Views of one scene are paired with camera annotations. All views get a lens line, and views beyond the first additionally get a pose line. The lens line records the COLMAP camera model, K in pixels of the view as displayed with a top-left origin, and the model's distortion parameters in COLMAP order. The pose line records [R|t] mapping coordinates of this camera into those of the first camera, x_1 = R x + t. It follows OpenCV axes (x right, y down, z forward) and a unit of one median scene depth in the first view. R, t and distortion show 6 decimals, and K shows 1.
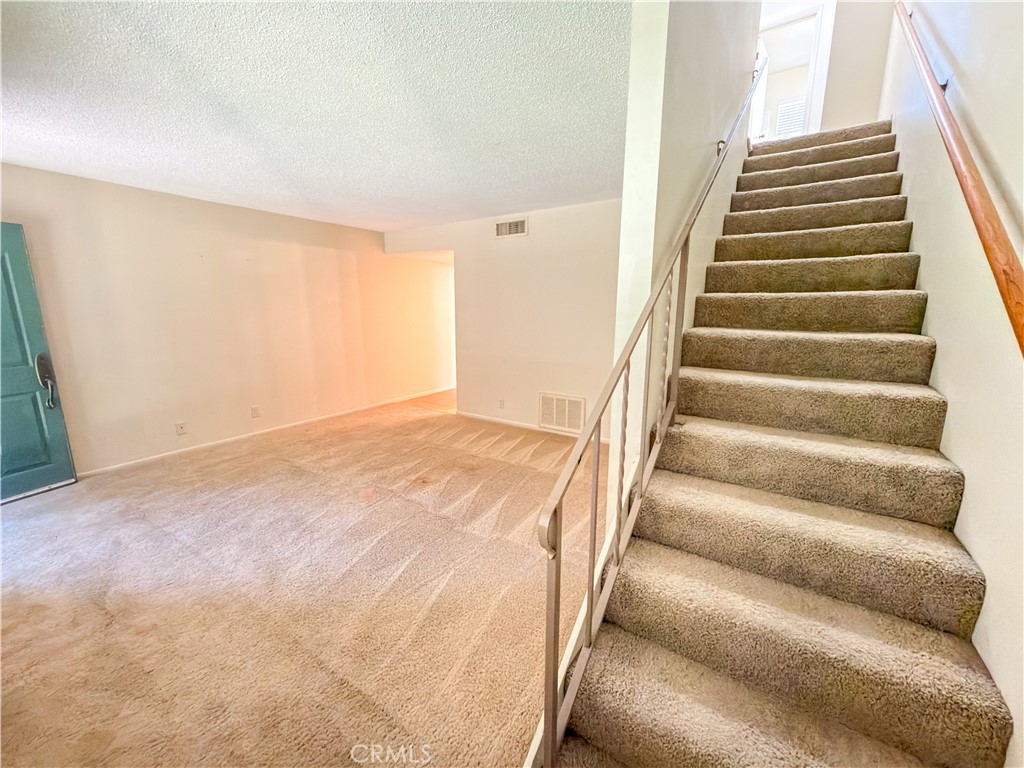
lens RADIAL K [[408.8, 0, 512.8], [0, 408.8, 383.5], [0, 0, 1]] dist [0.001617, 0.000029]
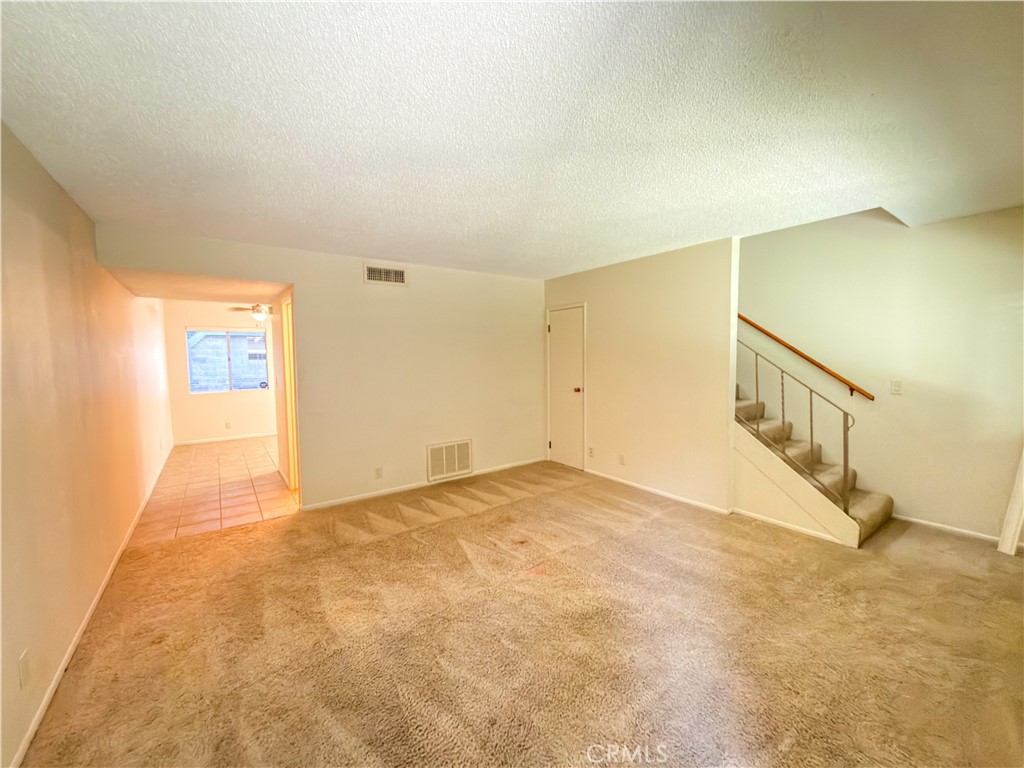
lens RADIAL K [[408.8, 0, 512.8], [0, 408.8, 383.5], [0, 0, 1]] dist [0.001617, 0.000029]
pose [[0.358031, -0.067938, 0.931235, -0.792666], [0.187640, 0.982238, -0.000483, -0.088748], [-0.914661, 0.174910, 0.364420, 0.455871]]
